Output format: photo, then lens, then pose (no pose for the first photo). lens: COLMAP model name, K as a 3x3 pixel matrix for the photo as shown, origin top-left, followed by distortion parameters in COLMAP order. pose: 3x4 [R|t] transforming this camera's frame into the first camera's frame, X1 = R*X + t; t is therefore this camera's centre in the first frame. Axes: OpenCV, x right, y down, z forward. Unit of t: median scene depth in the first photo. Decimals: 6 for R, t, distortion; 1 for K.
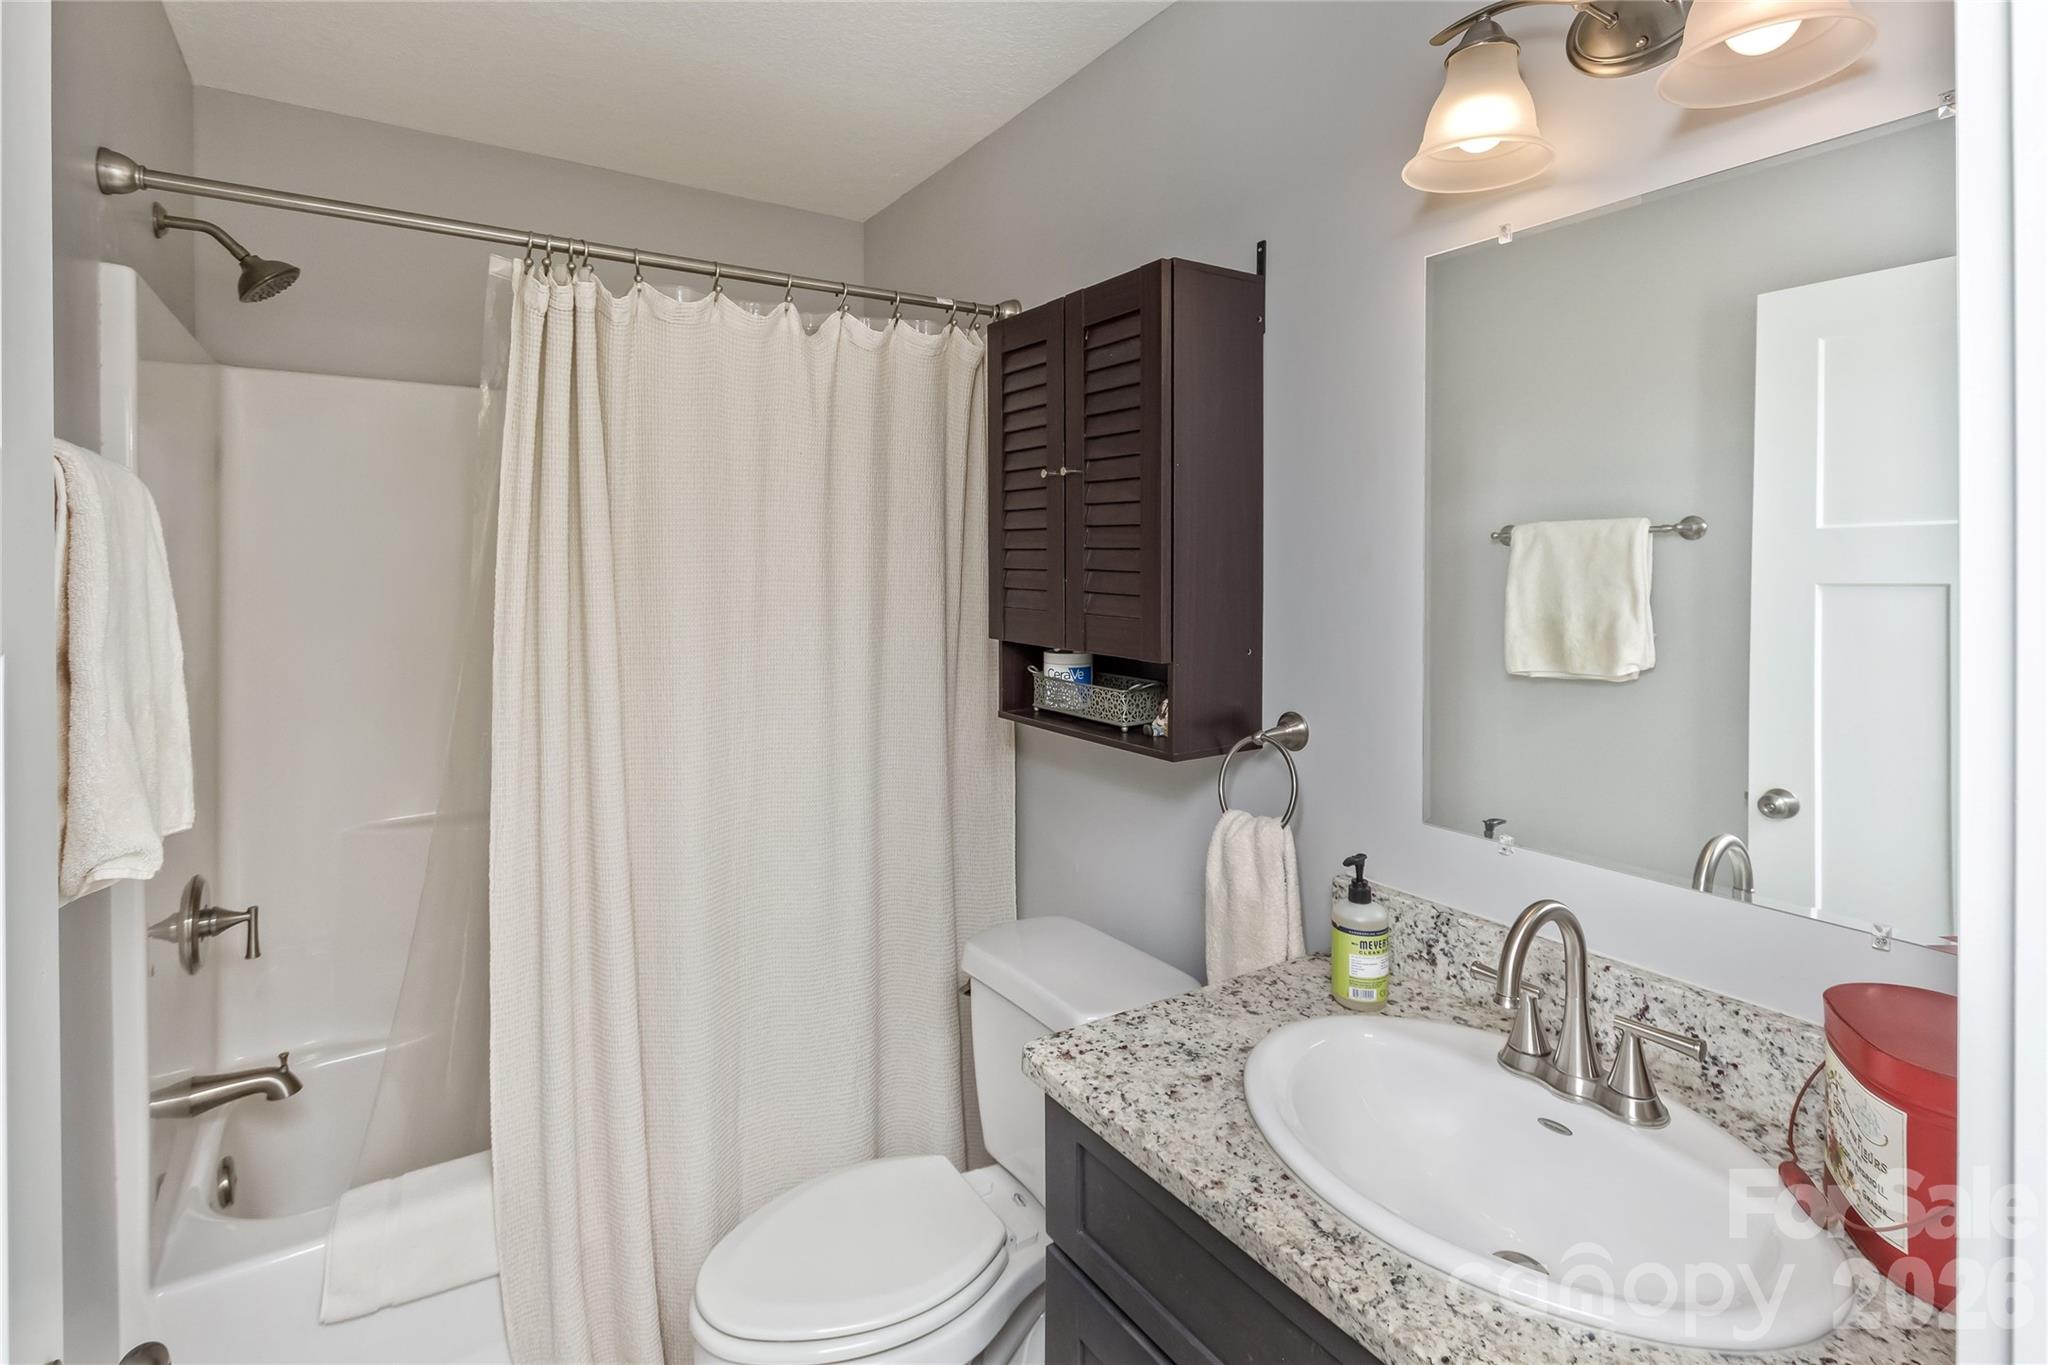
lens RADIAL K [[987.8, 0, 1019.0], [0, 987.8, 554.6], [0, 0, 1]] dist [-0.000459, -0.000079]
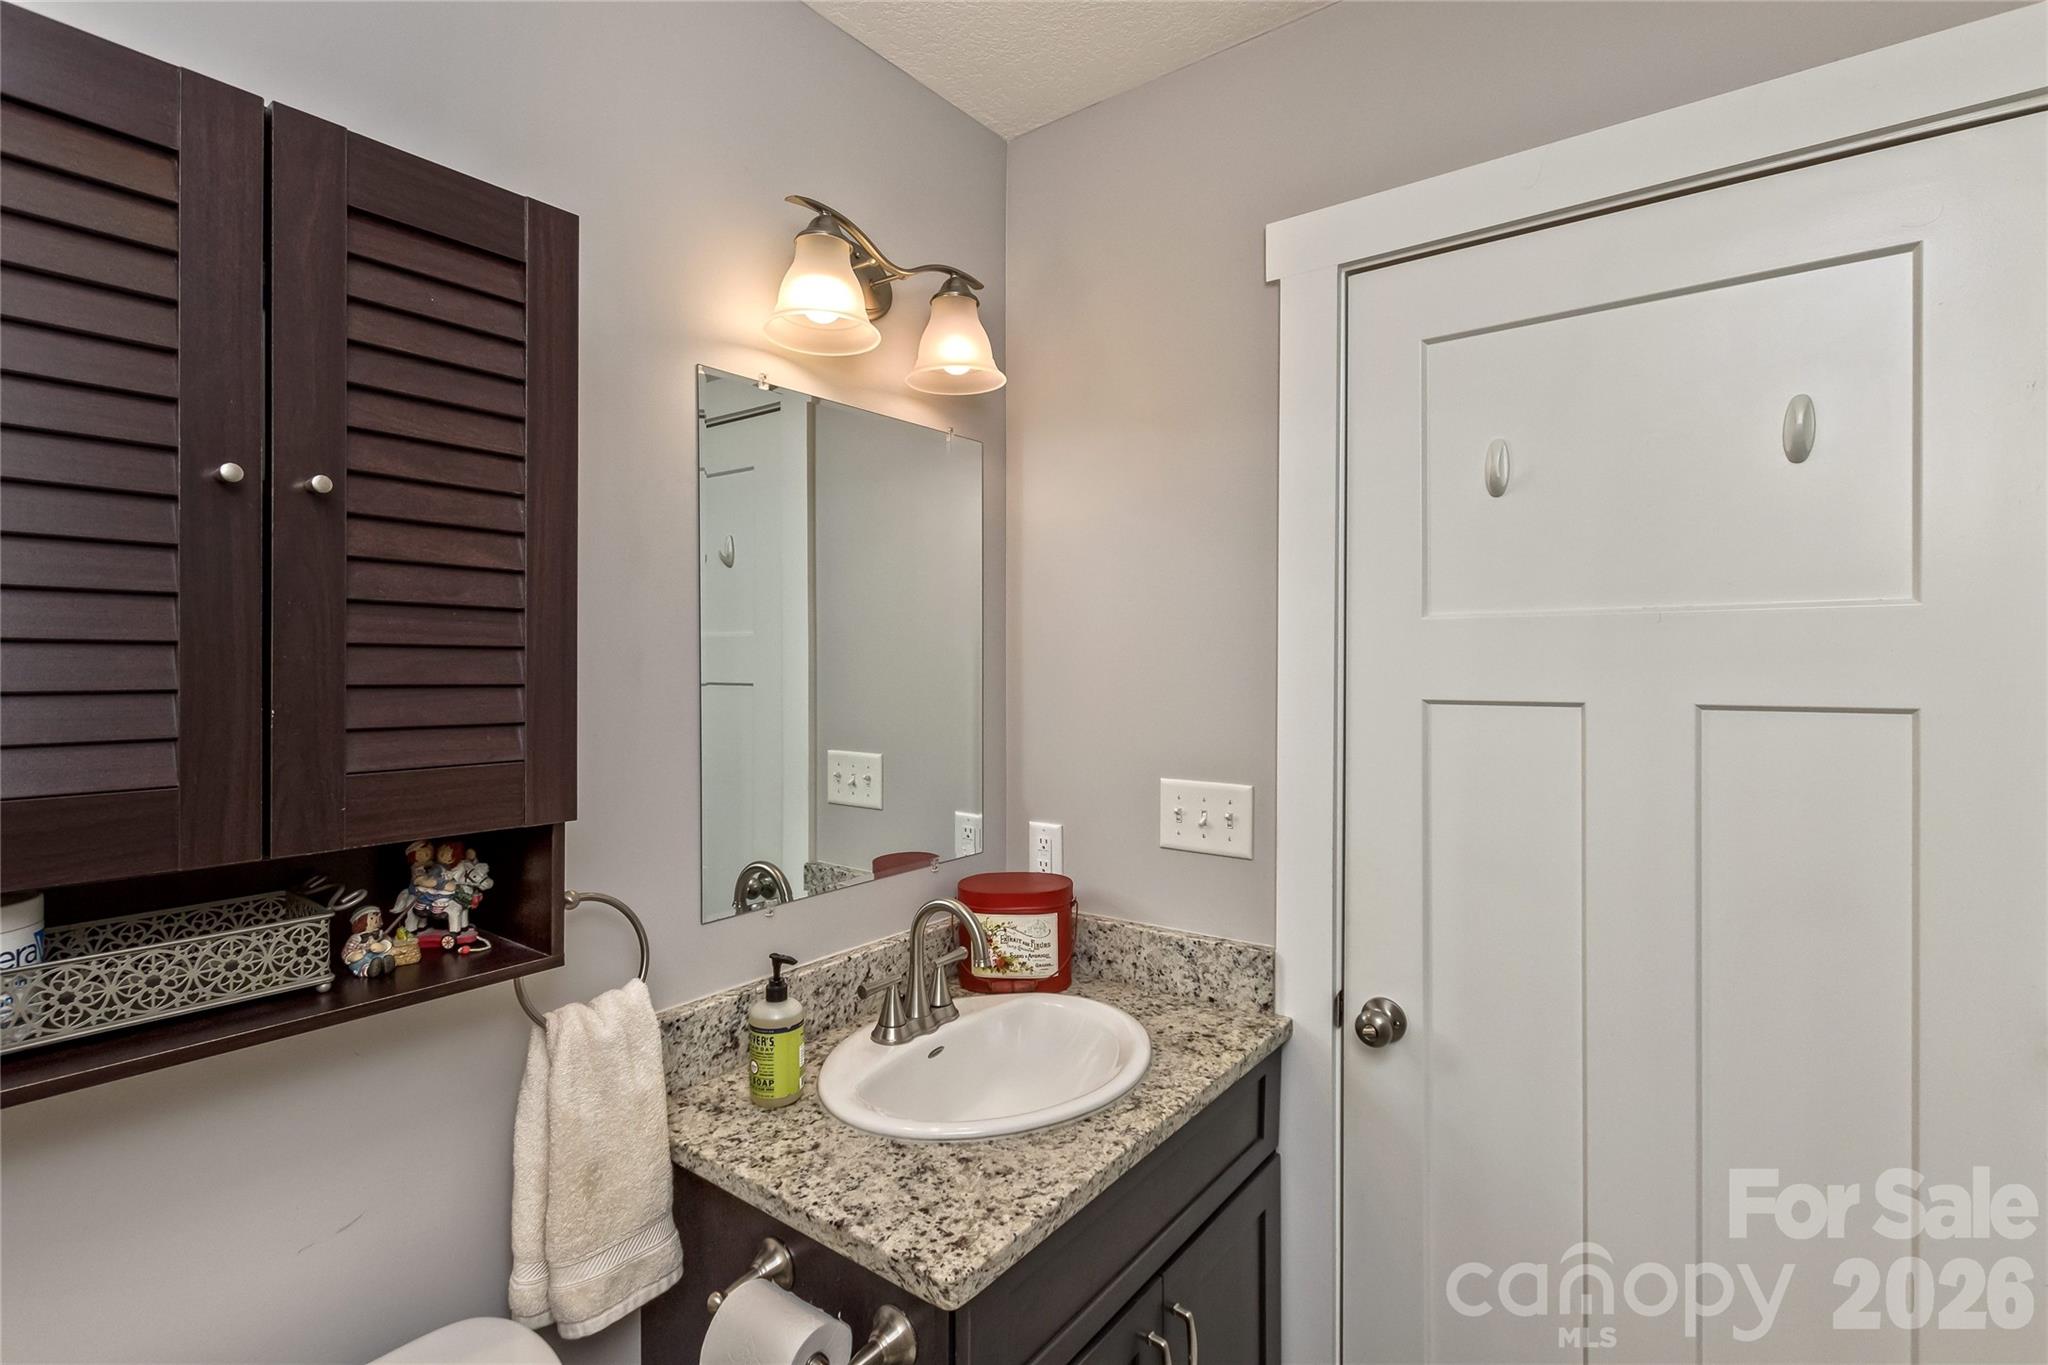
lens RADIAL K [[964.2, 0, 1032.4], [0, 964.2, 654.3], [0, 0, 1]] dist [0.000215, 0.000145]
pose [[-0.346476, 0.002987, 0.938054, -0.747791], [-0.005332, 0.999973, -0.005154, 0.000142], [-0.938044, -0.006788, -0.346450, 1.214666]]
